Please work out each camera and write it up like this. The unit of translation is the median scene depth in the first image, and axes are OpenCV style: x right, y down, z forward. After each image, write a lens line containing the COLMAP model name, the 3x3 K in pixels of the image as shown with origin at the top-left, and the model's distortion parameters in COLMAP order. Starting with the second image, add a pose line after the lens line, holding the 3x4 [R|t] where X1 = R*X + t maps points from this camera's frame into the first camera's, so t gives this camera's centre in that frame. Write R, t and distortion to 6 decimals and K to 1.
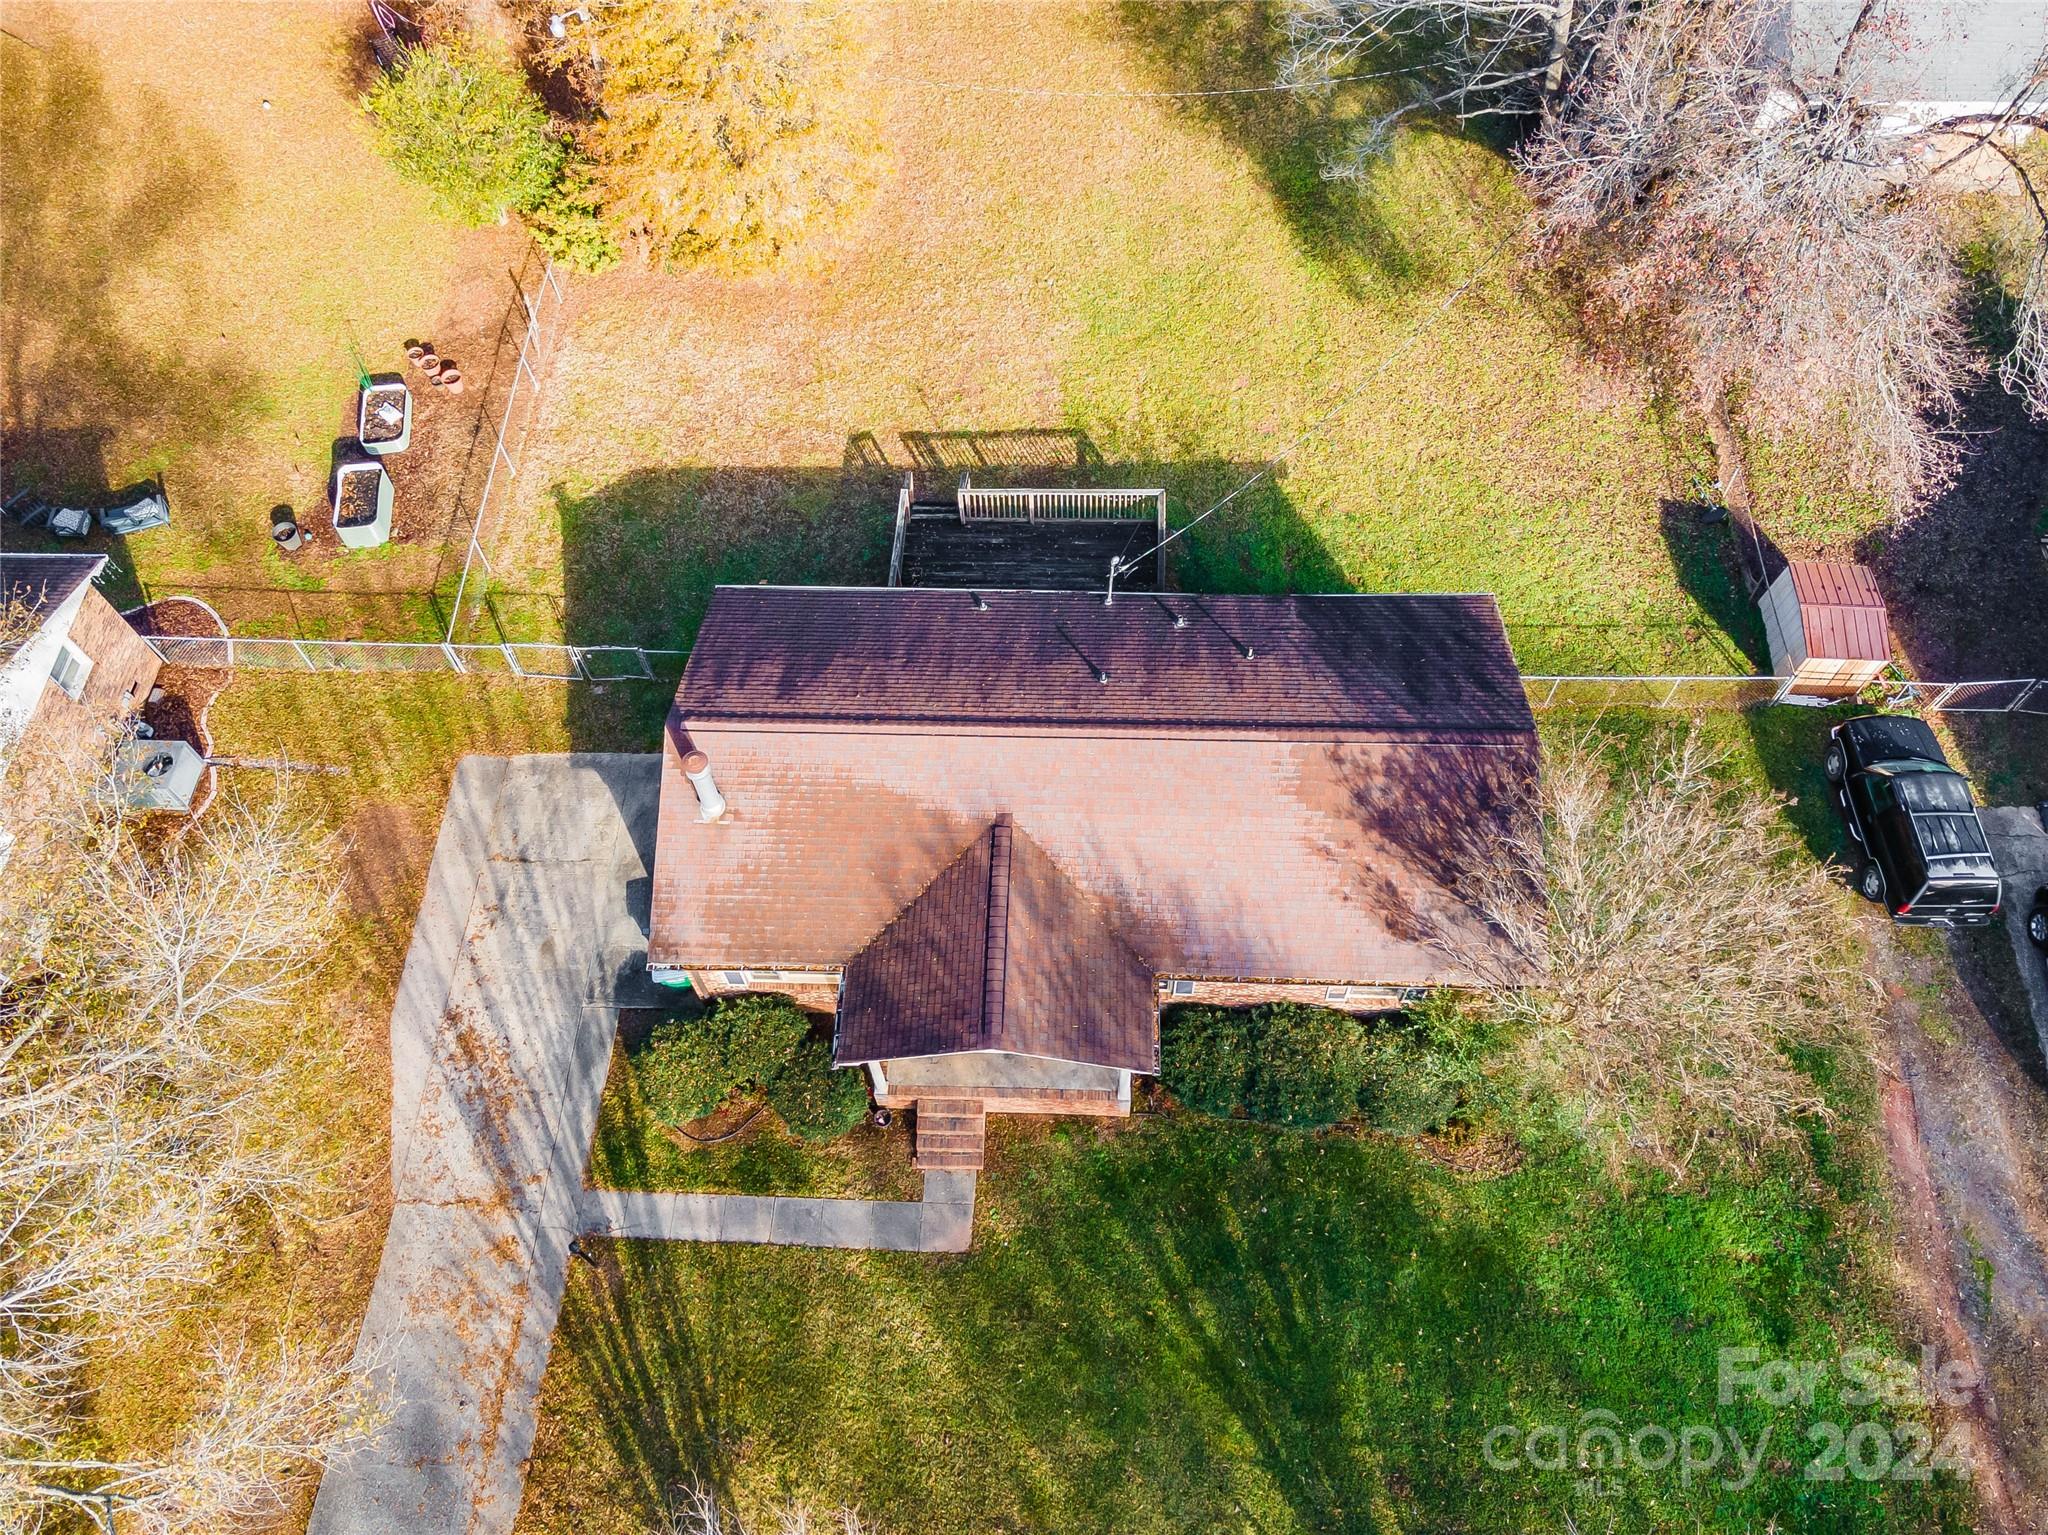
lens RADIAL K [[1491.0, 0, 1013.3], [0, 1491.0, 781.0], [0, 0, 1]] dist [0.004427, 0.054260]
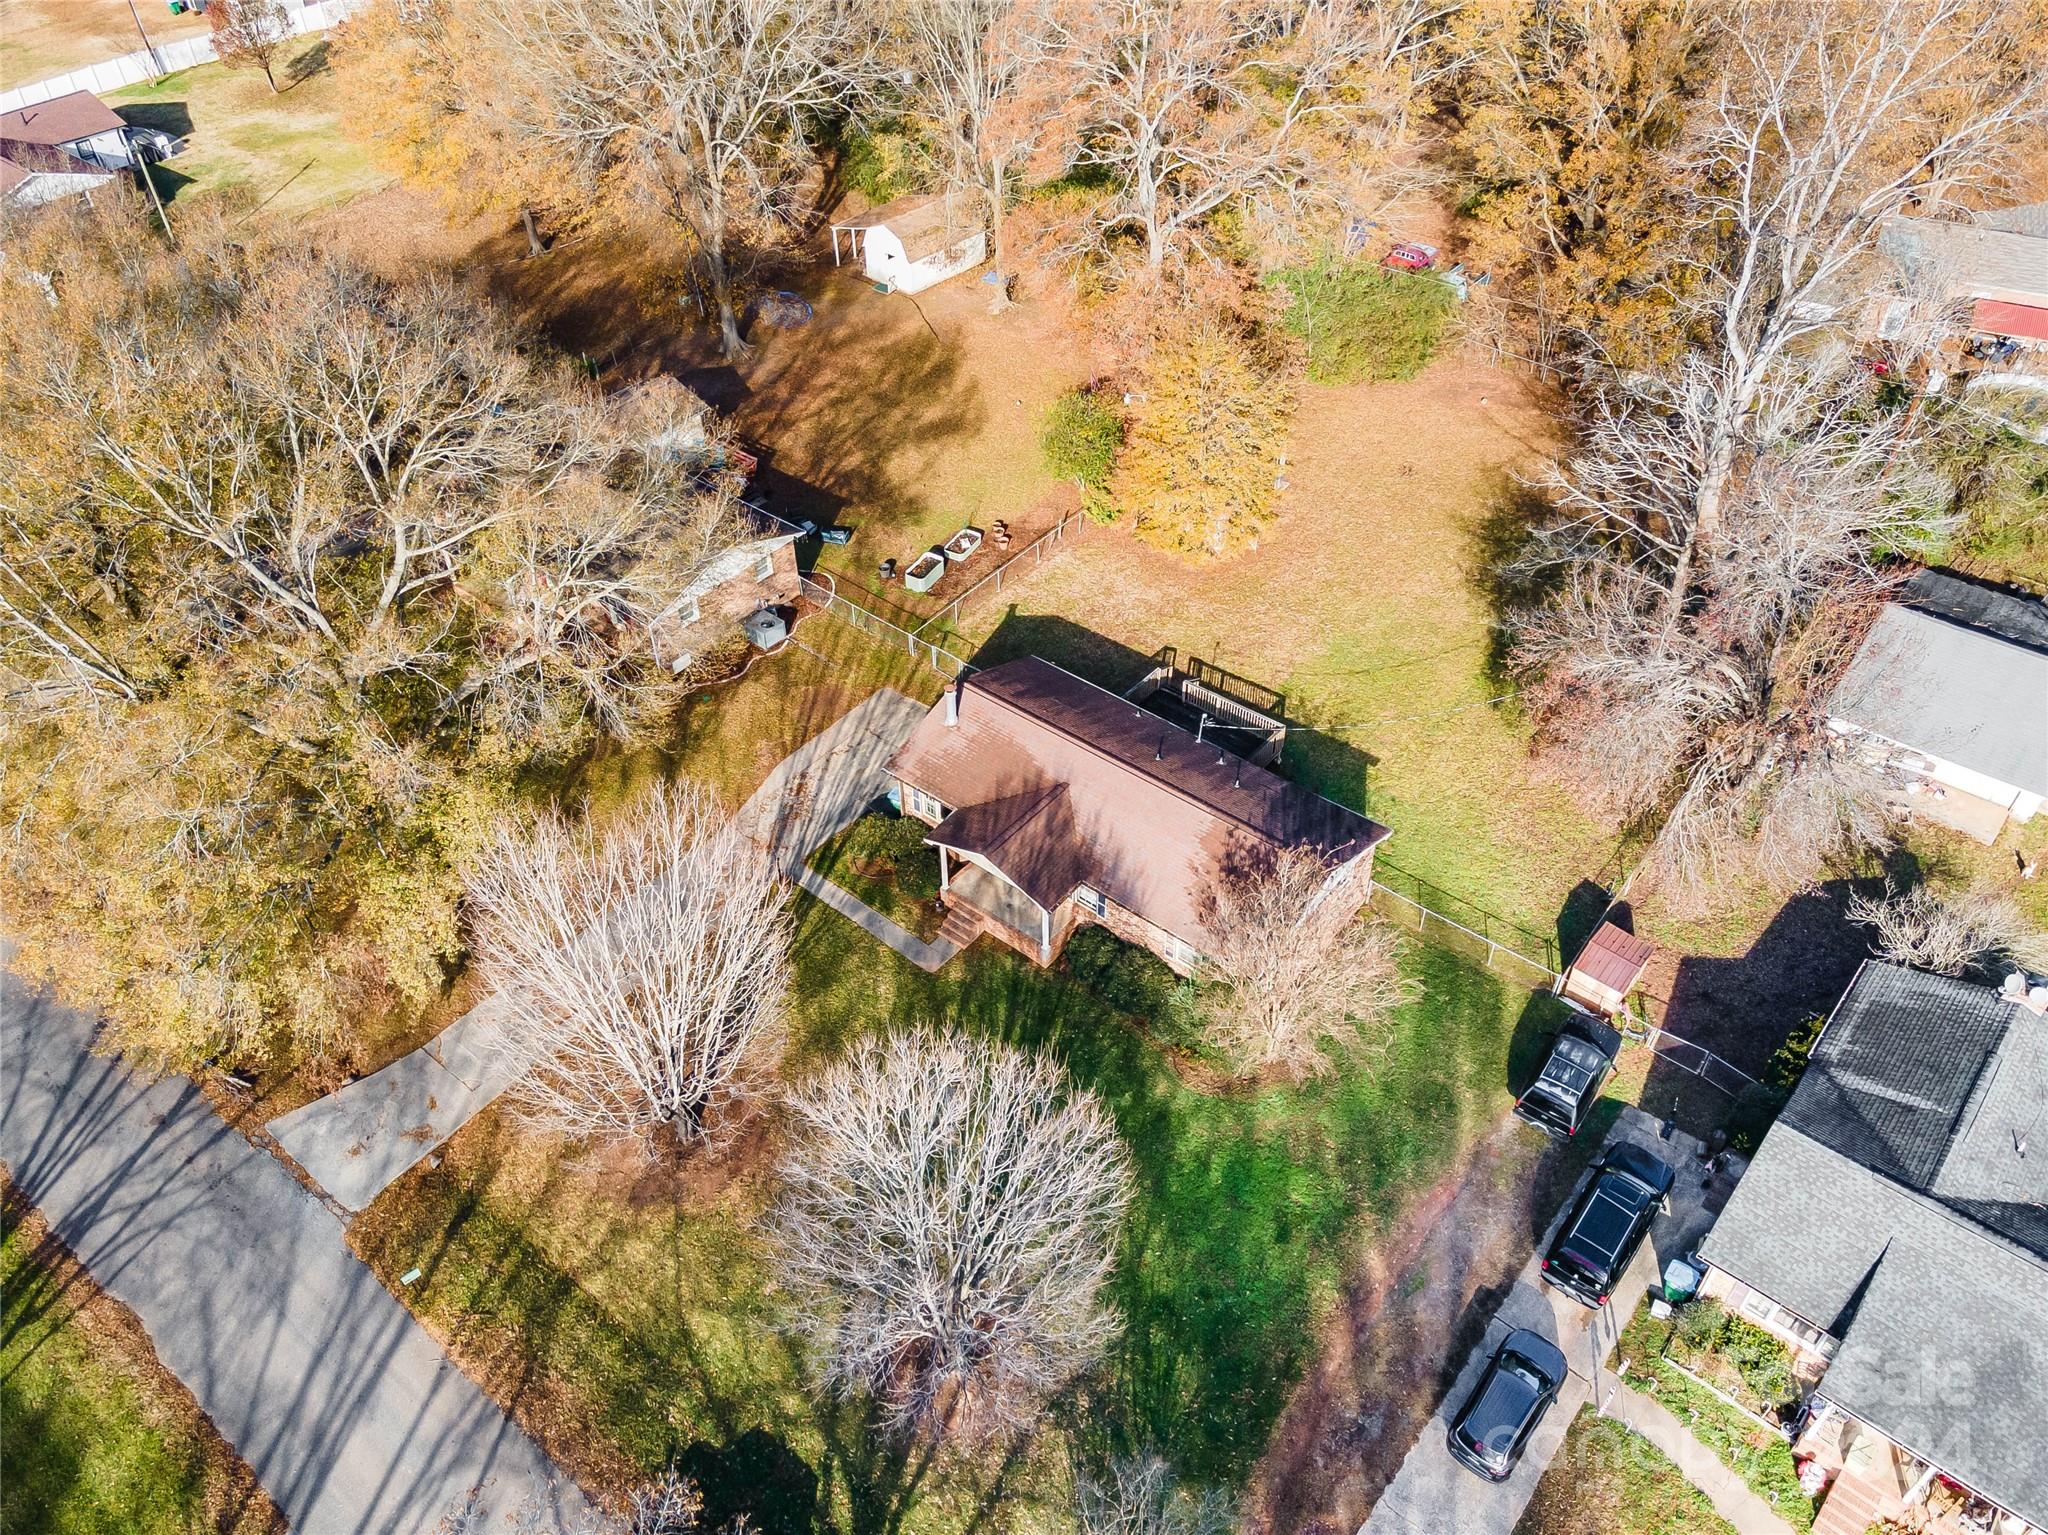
lens RADIAL K [[1491.0, 0, 1013.3], [0, 1491.0, 781.0], [0, 0, 1]] dist [0.004427, 0.054260]
pose [[0.795674, 0.421758, -0.434769, 0.620553], [-0.527103, 0.835746, -0.153920, 0.283080], [0.298439, 0.351638, 0.887291, -0.582247]]
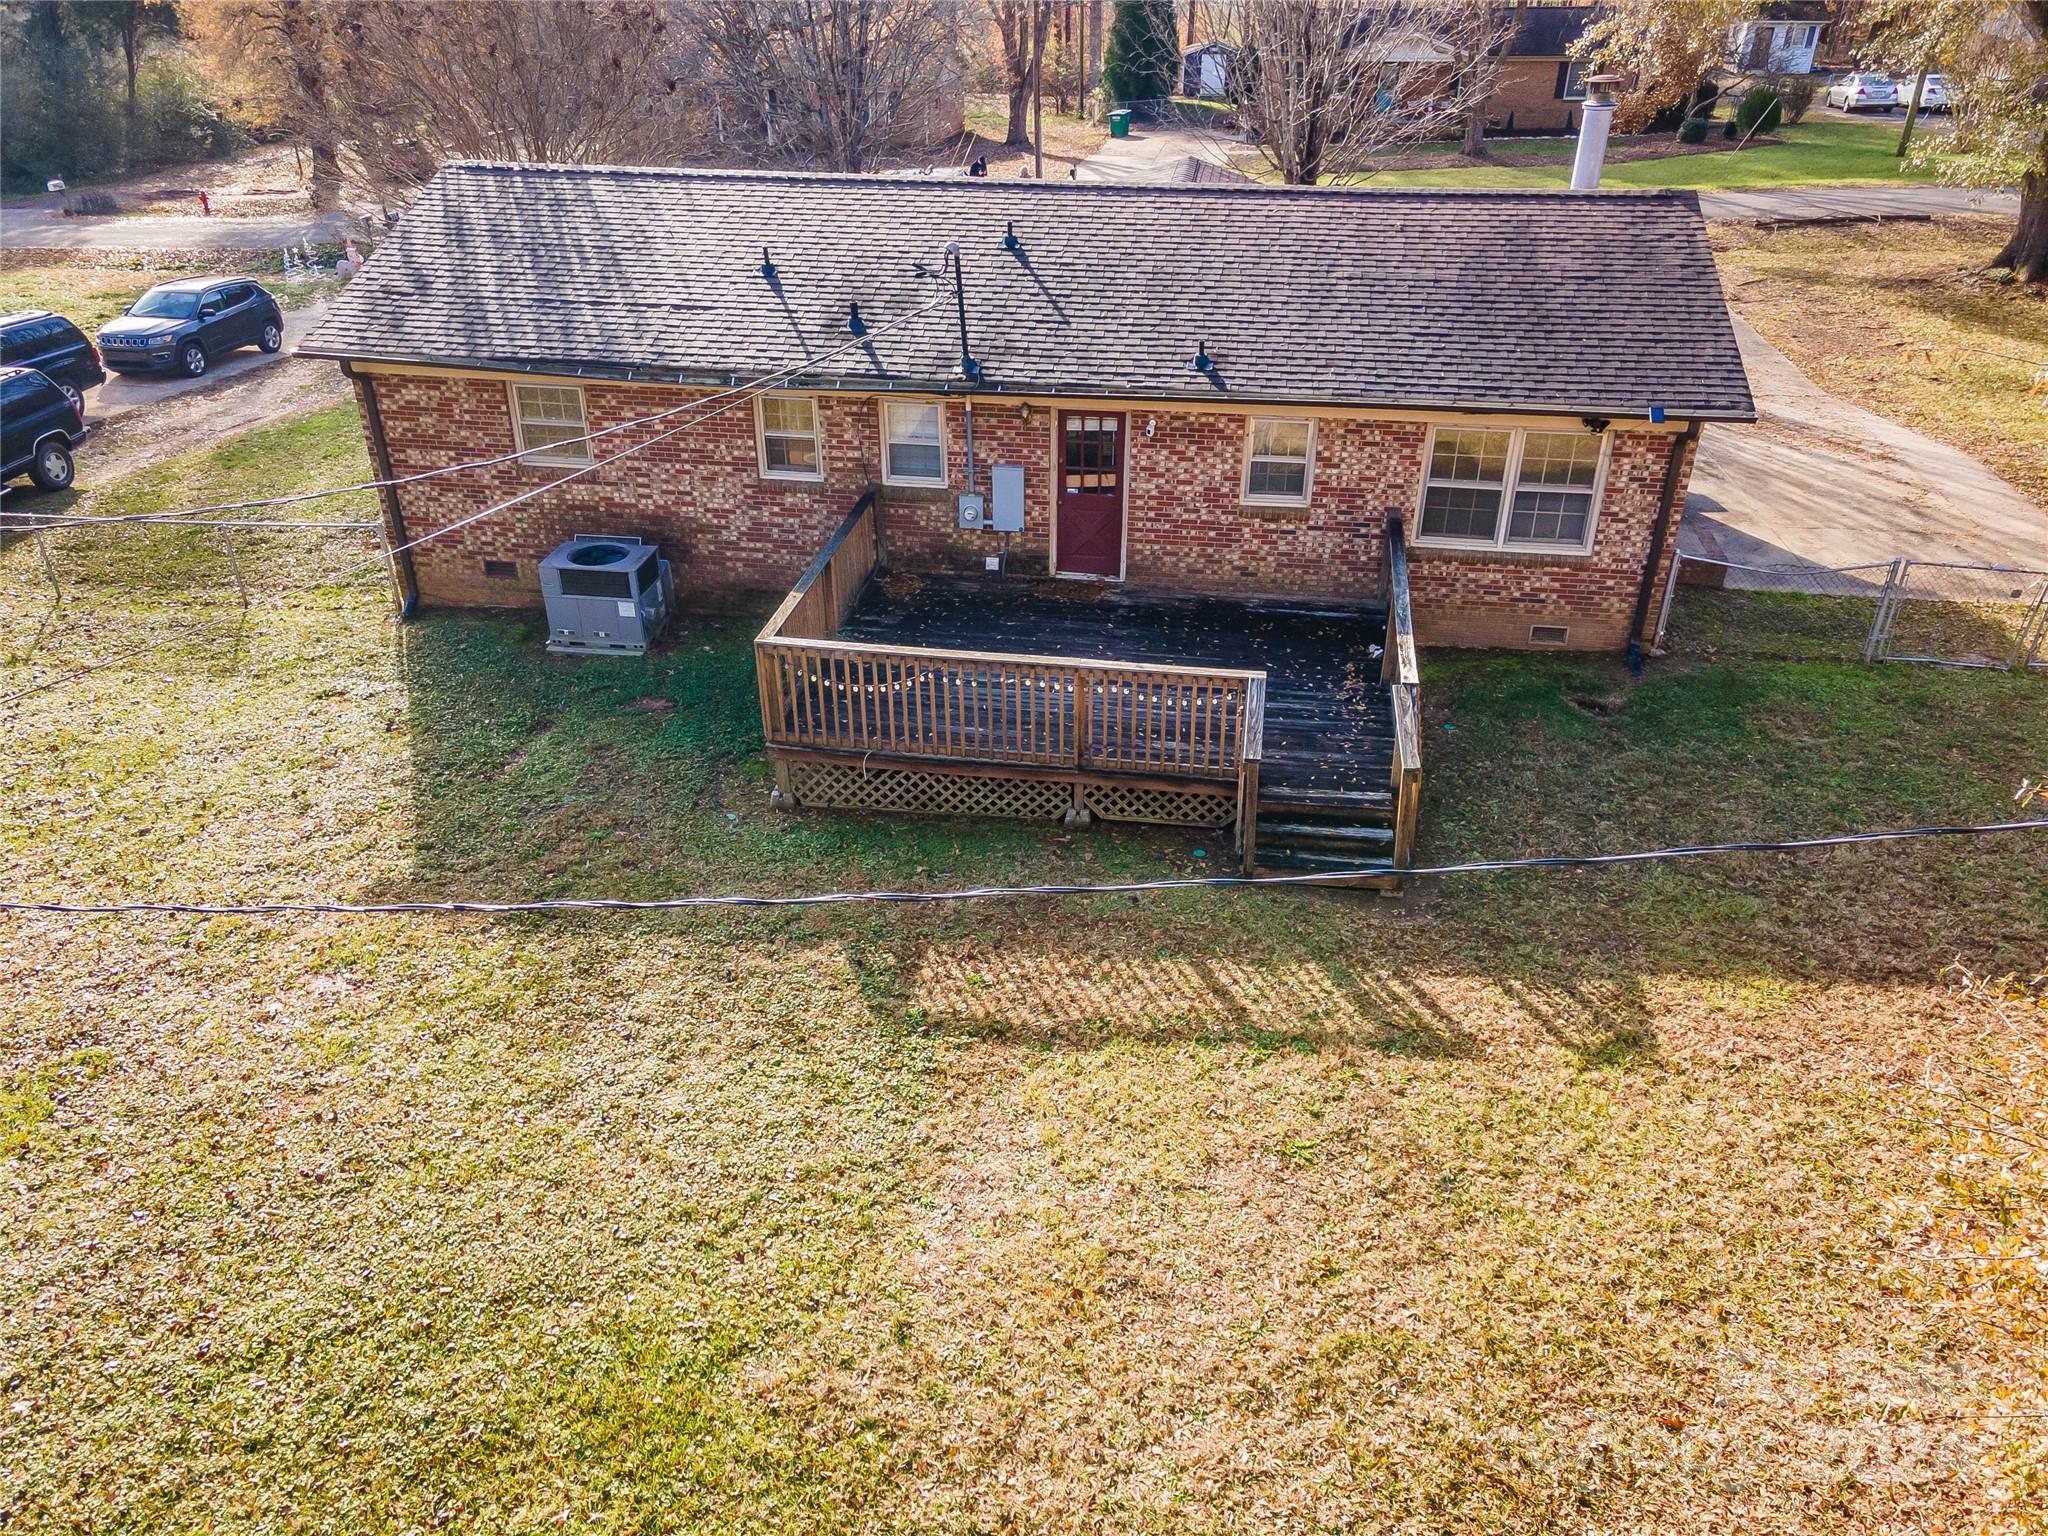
lens RADIAL K [[1491.0, 0, 1013.3], [0, 1491.0, 781.5], [0, 0, 1]] dist [0.004427, 0.054260]
pose [[-0.992786, -0.031573, 0.115671, -0.016609], [0.115796, -0.002152, 0.993271, -0.593172], [-0.031112, 0.999499, 0.005792, 1.034046]]
